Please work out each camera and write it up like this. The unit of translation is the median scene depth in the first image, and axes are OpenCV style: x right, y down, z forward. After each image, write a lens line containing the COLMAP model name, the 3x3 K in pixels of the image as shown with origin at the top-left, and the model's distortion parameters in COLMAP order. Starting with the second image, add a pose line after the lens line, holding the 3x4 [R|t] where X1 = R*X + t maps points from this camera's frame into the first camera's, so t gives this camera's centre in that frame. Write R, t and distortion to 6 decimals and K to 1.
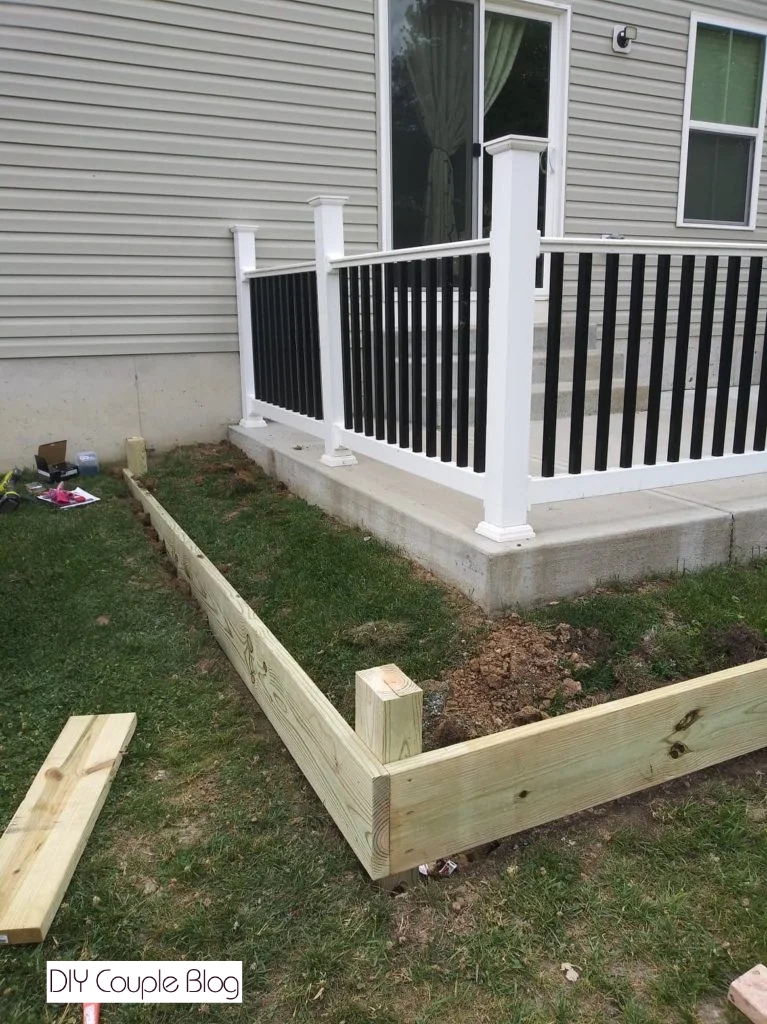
lens RADIAL K [[811.8, 0, 386.4], [0, 811.8, 505.8], [0, 0, 1]] dist [0.039807, -0.057712]
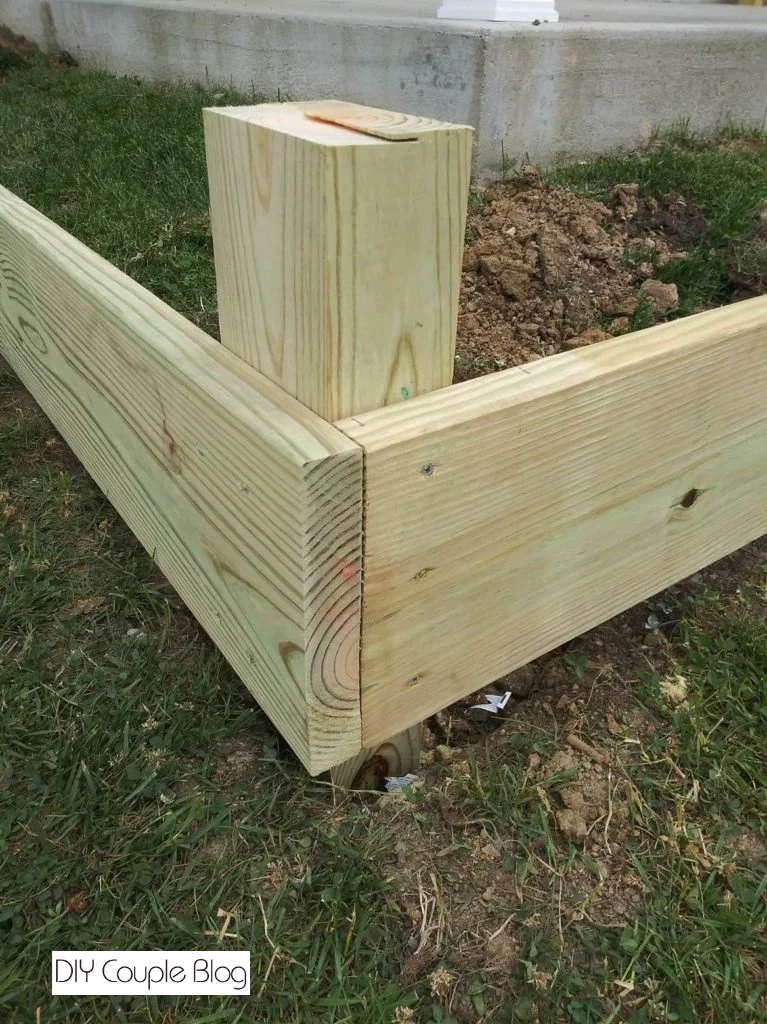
lens RADIAL K [[811.8, 0, 352.2], [0, 811.8, 516.8], [0, 0, 1]] dist [0.039807, -0.057712]
pose [[0.991110, -0.069487, 0.113454, -0.018385], [0.029436, 0.946161, 0.322354, 0.154119], [-0.129745, -0.316149, 0.939796, 0.433264]]
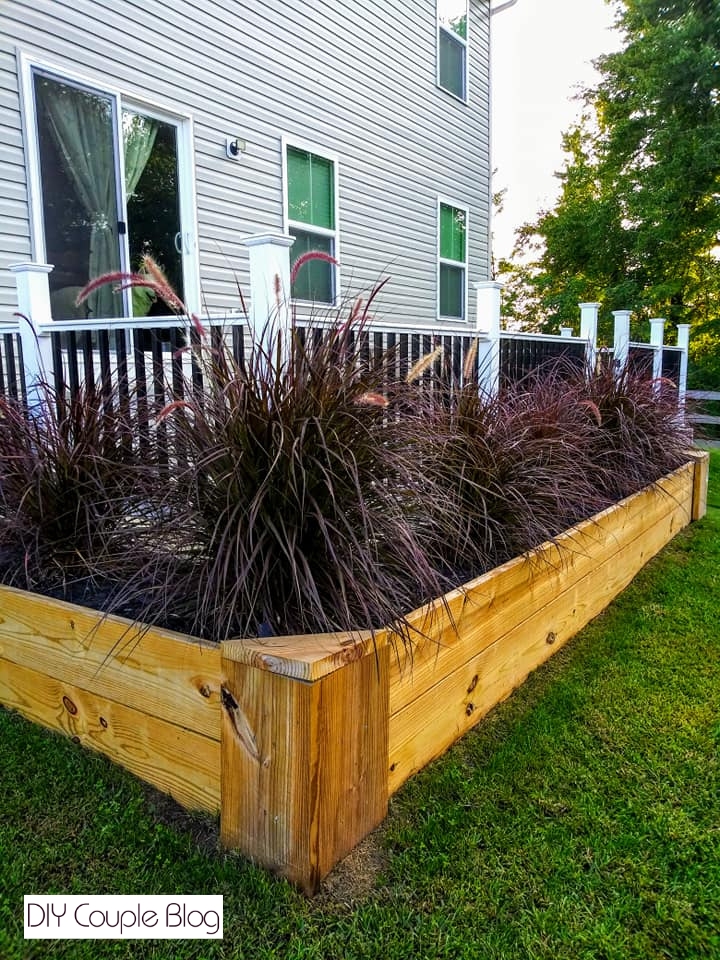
lens RADIAL K [[761.0, 0, 368.6], [0, 761.0, 471.9], [0, 0, 1]] dist [0.039807, -0.057712]
pose [[0.867377, -0.061987, 0.493776, -0.258265], [0.112454, 0.990962, -0.073138, -0.001577], [-0.484780, 0.118966, 0.866508, -0.011495]]
